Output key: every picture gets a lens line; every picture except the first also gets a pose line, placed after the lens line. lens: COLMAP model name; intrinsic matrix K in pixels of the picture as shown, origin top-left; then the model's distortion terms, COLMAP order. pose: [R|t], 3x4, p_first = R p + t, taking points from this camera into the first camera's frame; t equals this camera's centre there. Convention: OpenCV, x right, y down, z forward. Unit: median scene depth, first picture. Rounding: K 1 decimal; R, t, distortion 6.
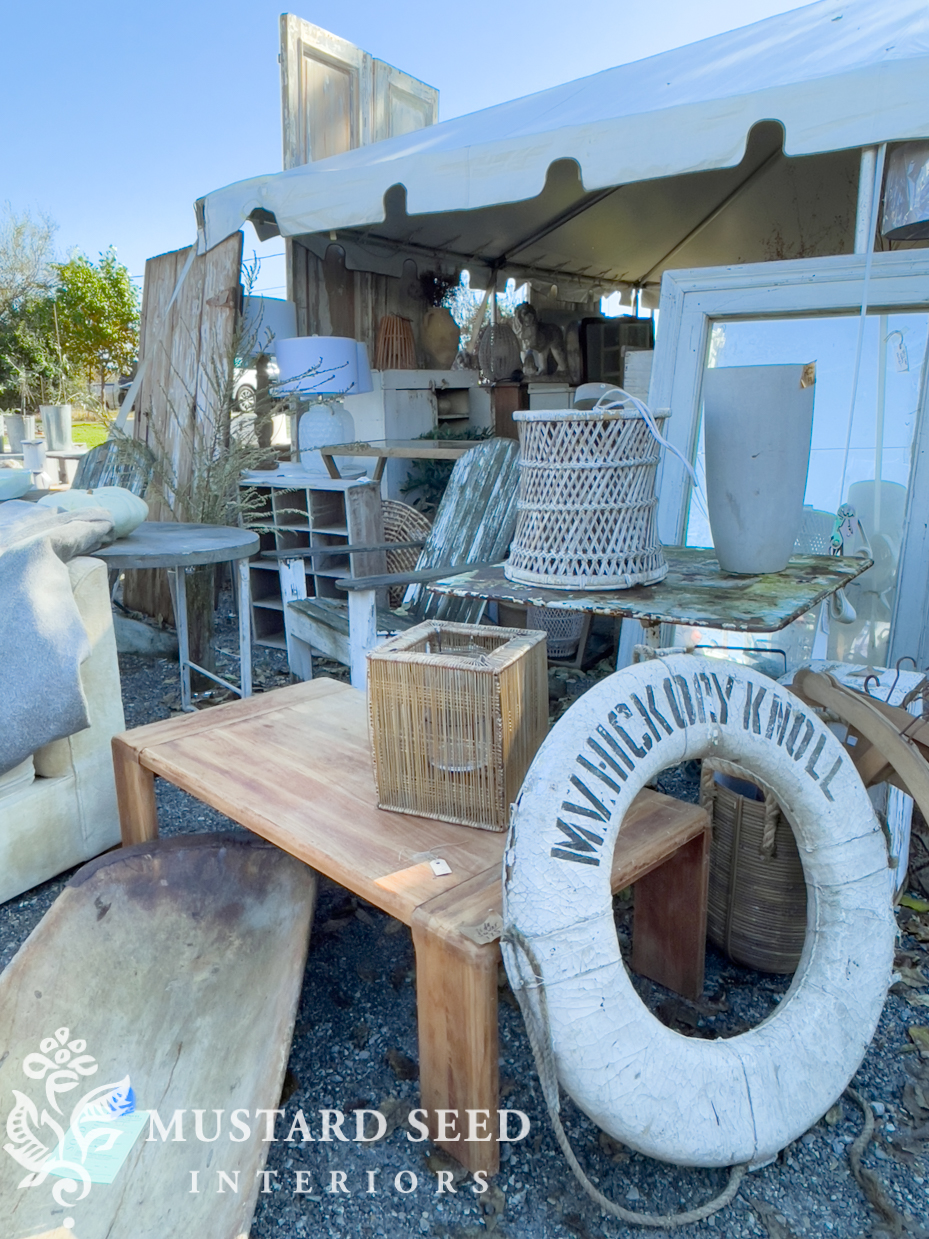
lens RADIAL K [[497.5, 0, 455.2], [0, 497.5, 620.2], [0, 0, 1]] dist [-0.000276, -0.001058]
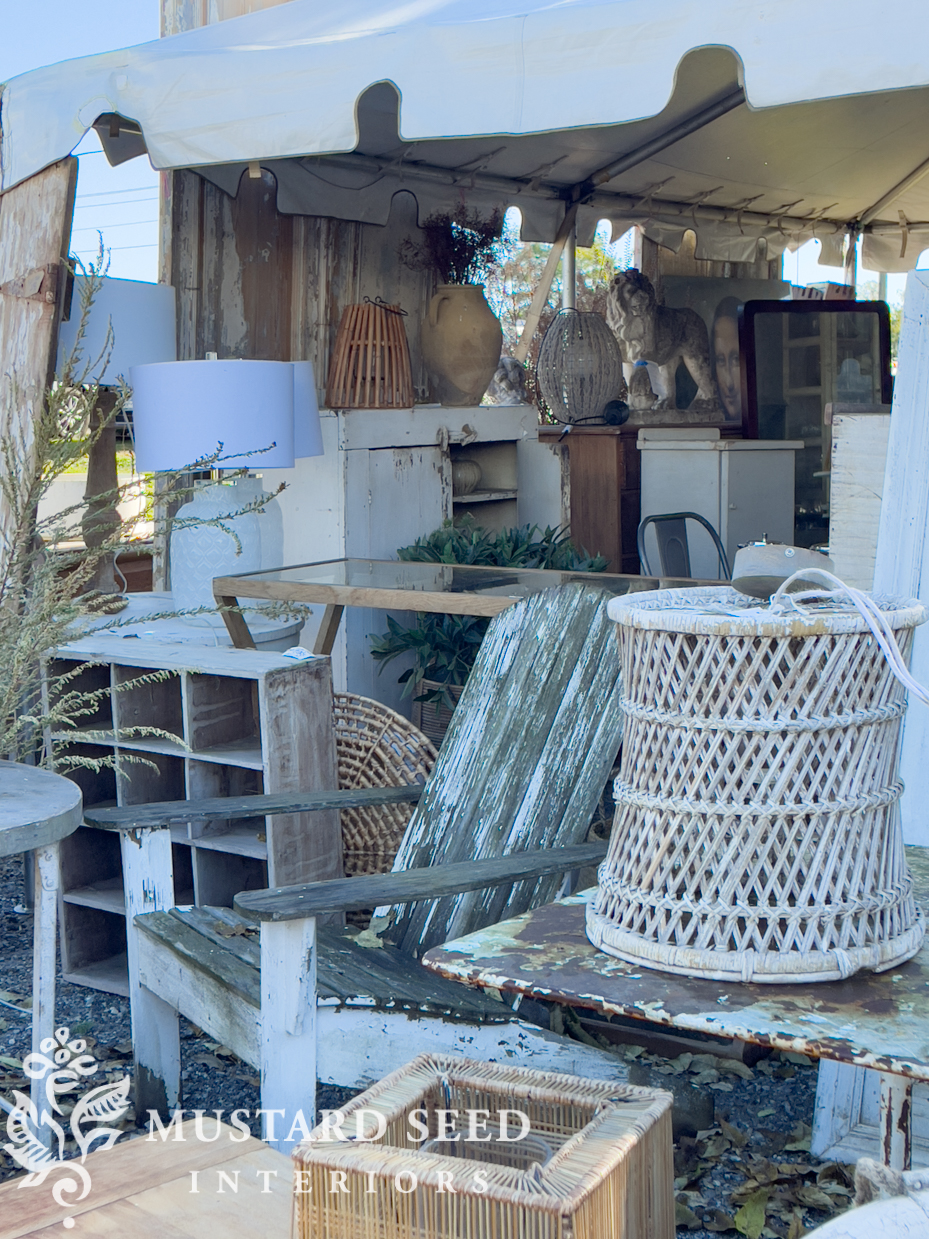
lens RADIAL K [[1032.1, 0, 477.1], [0, 1032.1, 624.6], [0, 0, 1]] dist [-0.069253, 0.105839]
pose [[0.999834, 0.017374, -0.005532, -0.004303], [-0.017717, 0.997411, -0.069690, -0.246308], [0.004306, 0.069776, 0.997553, -0.006971]]
